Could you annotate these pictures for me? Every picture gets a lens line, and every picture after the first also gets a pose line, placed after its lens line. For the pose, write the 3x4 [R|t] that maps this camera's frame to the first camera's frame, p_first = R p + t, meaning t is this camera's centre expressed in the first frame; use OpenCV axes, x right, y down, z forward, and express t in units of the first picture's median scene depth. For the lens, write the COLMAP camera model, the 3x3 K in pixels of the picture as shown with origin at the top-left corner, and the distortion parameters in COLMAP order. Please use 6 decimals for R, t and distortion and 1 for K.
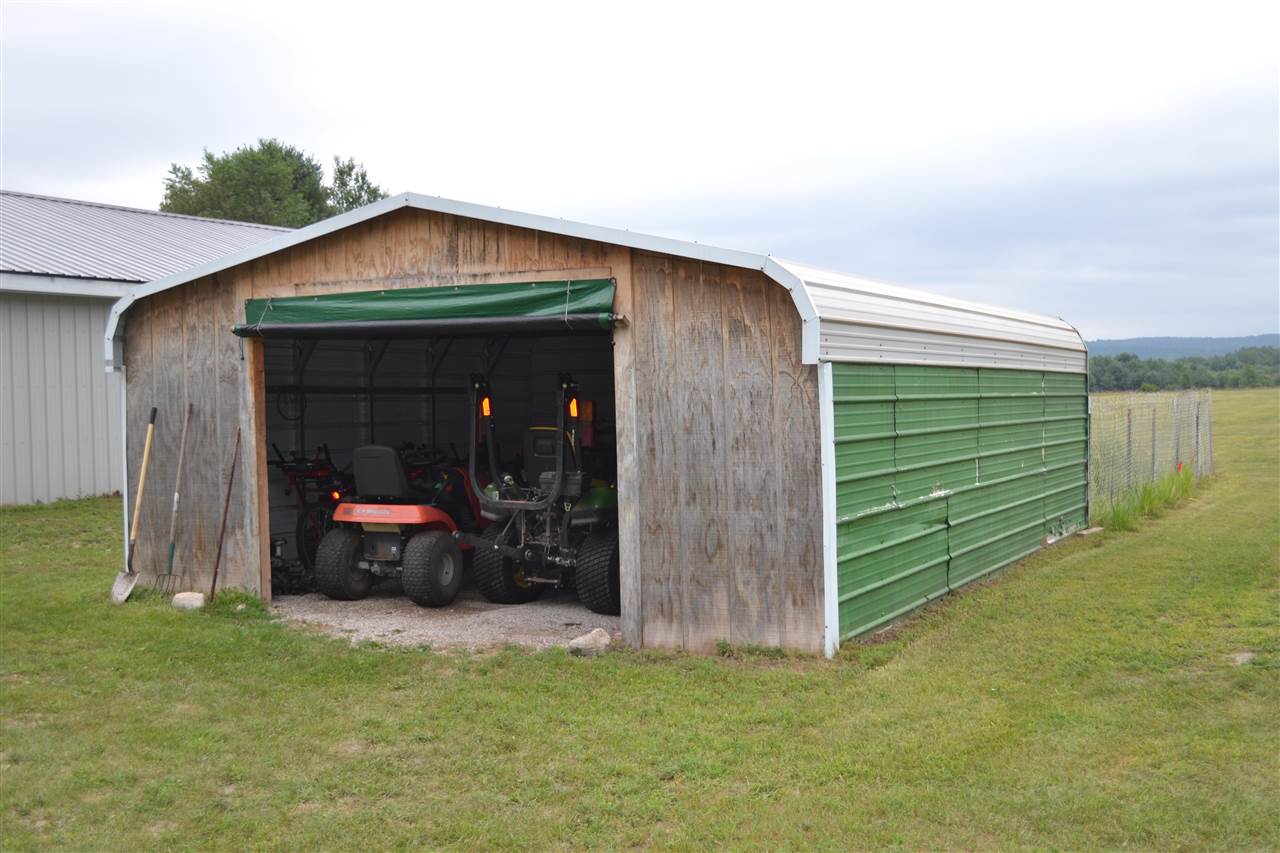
lens RADIAL K [[1479.9, 0, 640.0], [0, 1479.9, 426.5], [0, 0, 1]] dist [0.001891, 0.000968]
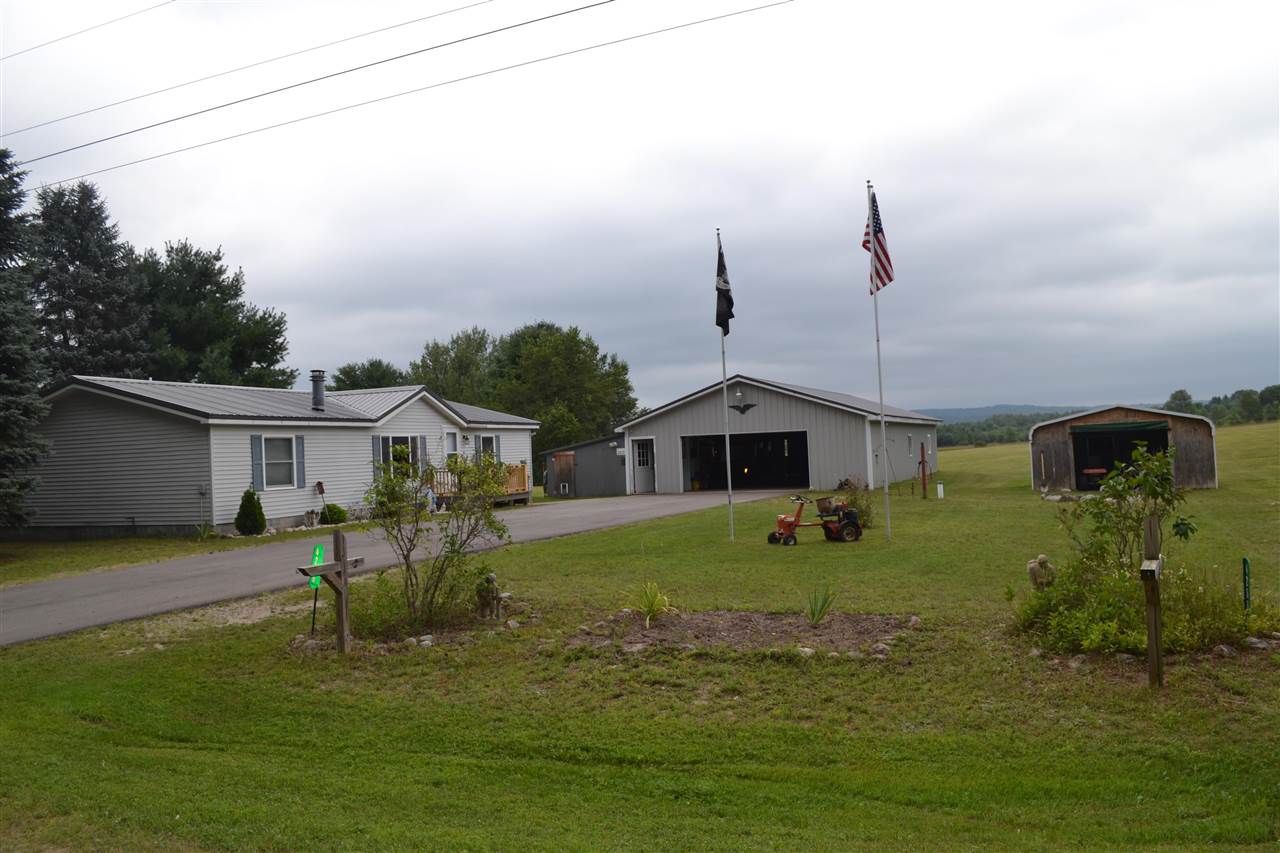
lens RADIAL K [[1021.9, 0, 640.0], [0, 1021.9, 426.5], [0, 0, 1]] dist [-0.074882, 0.002388]
pose [[0.998383, -0.033409, 0.045991, -2.038830], [0.035868, 0.997912, -0.053719, 0.044290], [-0.044100, 0.055282, 0.997496, -2.441630]]
